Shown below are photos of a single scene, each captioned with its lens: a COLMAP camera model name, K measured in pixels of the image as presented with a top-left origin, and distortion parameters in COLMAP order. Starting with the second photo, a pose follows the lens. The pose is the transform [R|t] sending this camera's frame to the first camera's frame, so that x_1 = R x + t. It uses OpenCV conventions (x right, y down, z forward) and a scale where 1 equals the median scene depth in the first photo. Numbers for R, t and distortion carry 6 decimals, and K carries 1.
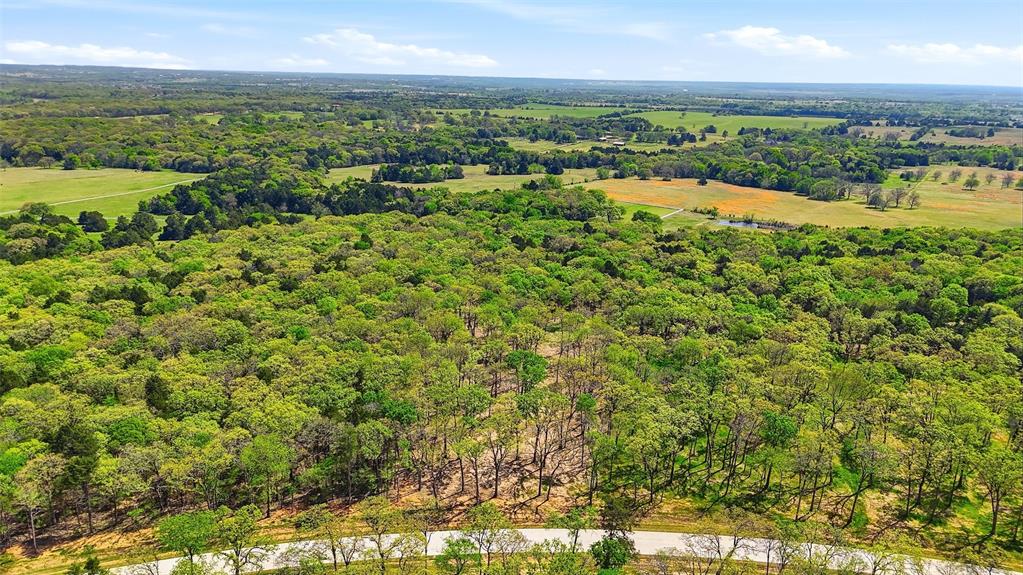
lens RADIAL K [[753.1, 0, 509.5], [0, 753.1, 288.0], [0, 0, 1]] dist [0.060479, -0.054847]
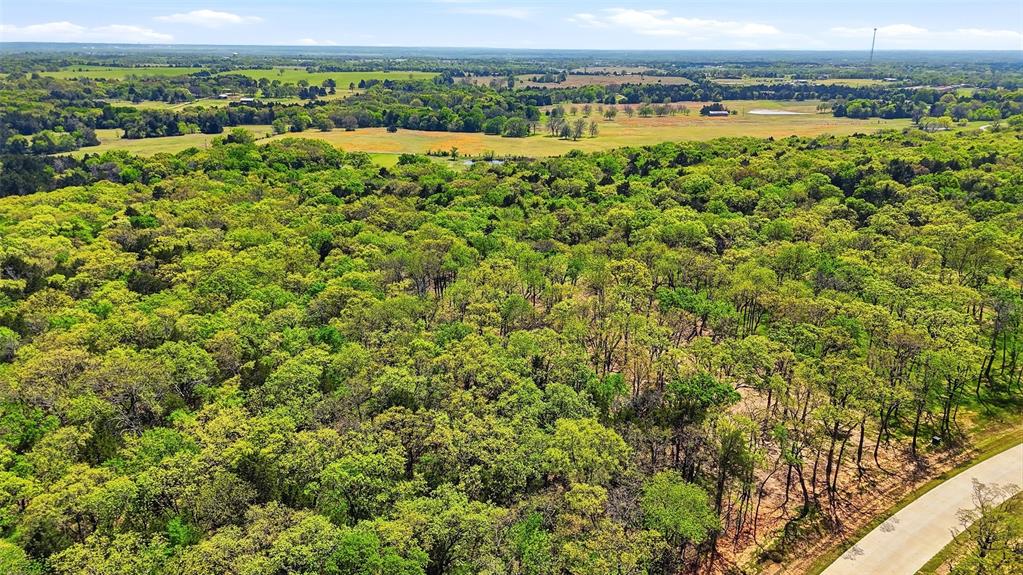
lens RADIAL K [[753.1, 0, 513.1], [0, 753.1, 291.4], [0, 0, 1]] dist [0.060479, -0.054847]
pose [[0.840439, -0.181533, 0.510595, -0.307726], [0.157592, 0.983374, 0.090223, -0.005041], [-0.518485, 0.004639, 0.855074, 0.262186]]
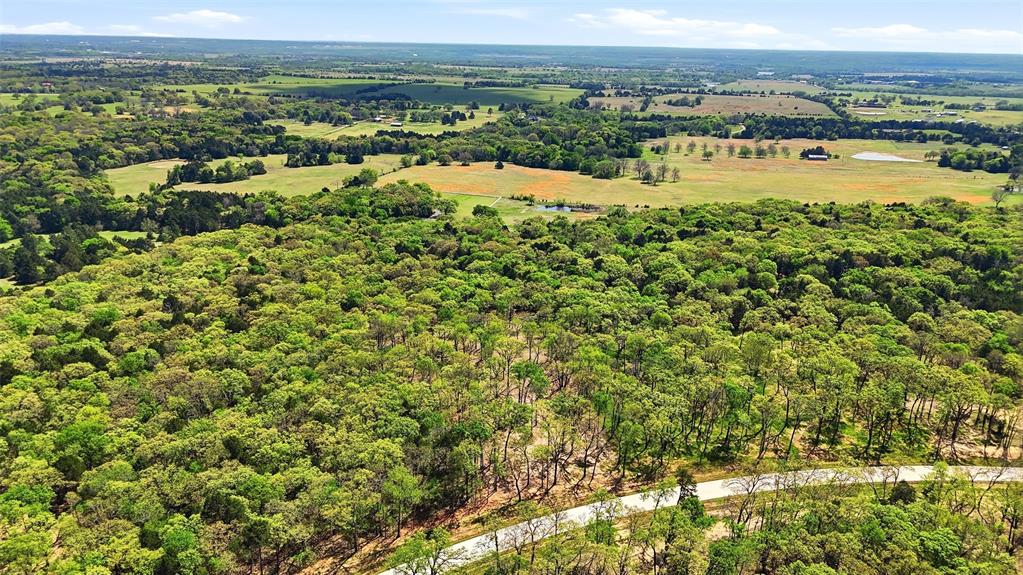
lens RADIAL K [[753.1, 0, 511.8], [0, 753.1, 294.3], [0, 0, 1]] dist [0.060479, -0.054847]
pose [[0.938868, -0.112469, 0.325388, -0.231970], [0.094556, 0.993027, 0.070407, -0.069309], [-0.331037, -0.035336, 0.942956, -0.084232]]
